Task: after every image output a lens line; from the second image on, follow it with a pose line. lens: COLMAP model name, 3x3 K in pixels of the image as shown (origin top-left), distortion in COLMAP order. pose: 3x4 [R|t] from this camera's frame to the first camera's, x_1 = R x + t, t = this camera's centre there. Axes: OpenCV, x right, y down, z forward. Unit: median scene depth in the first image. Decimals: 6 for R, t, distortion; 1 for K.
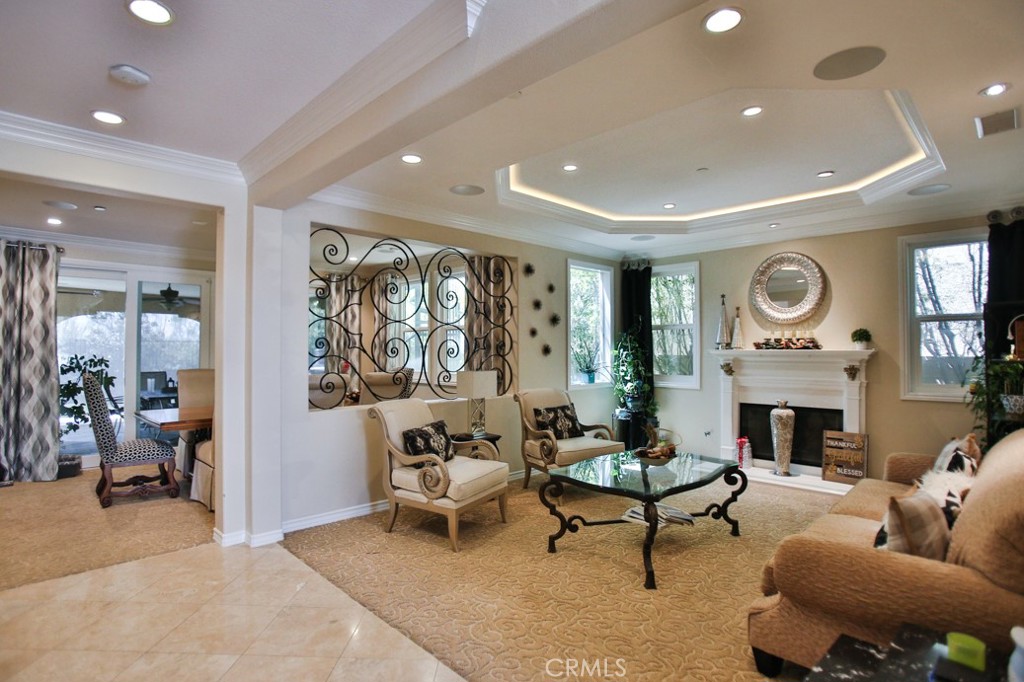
lens RADIAL K [[524.8, 0, 518.5], [0, 524.8, 336.7], [0, 0, 1]] dist [-0.061977, 0.023510]
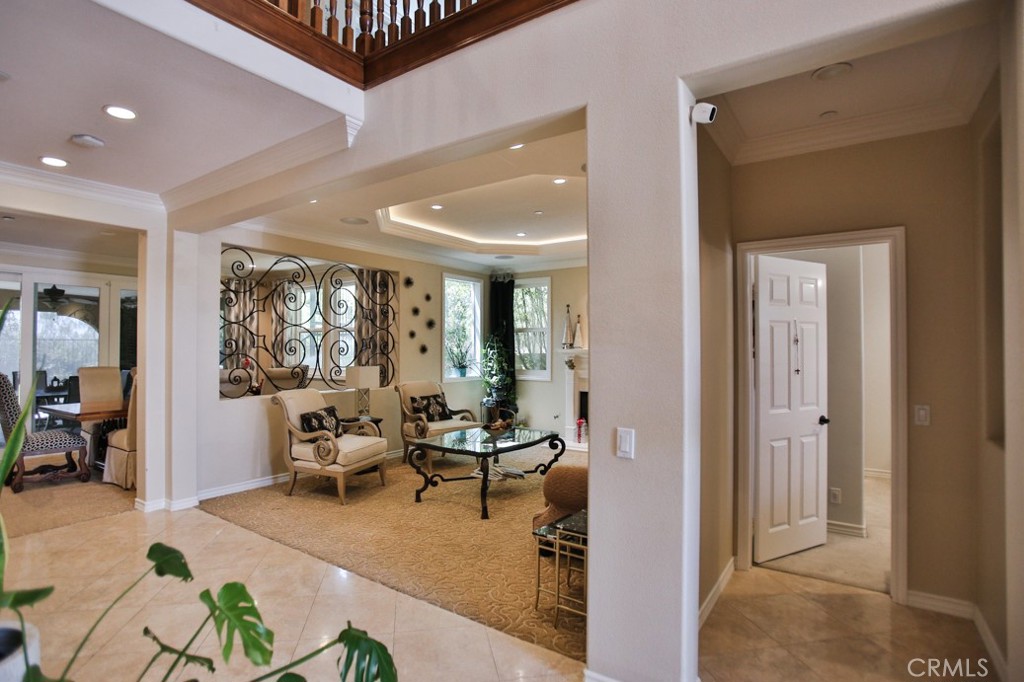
lens RADIAL K [[524.8, 0, 504.1], [0, 524.8, 338.0], [0, 0, 1]] dist [-0.061977, 0.023510]
pose [[0.986549, 0.003699, 0.163425, 0.047889], [-0.004499, 0.999980, 0.004525, -0.007920], [-0.163405, -0.005199, 0.986545, -0.264435]]
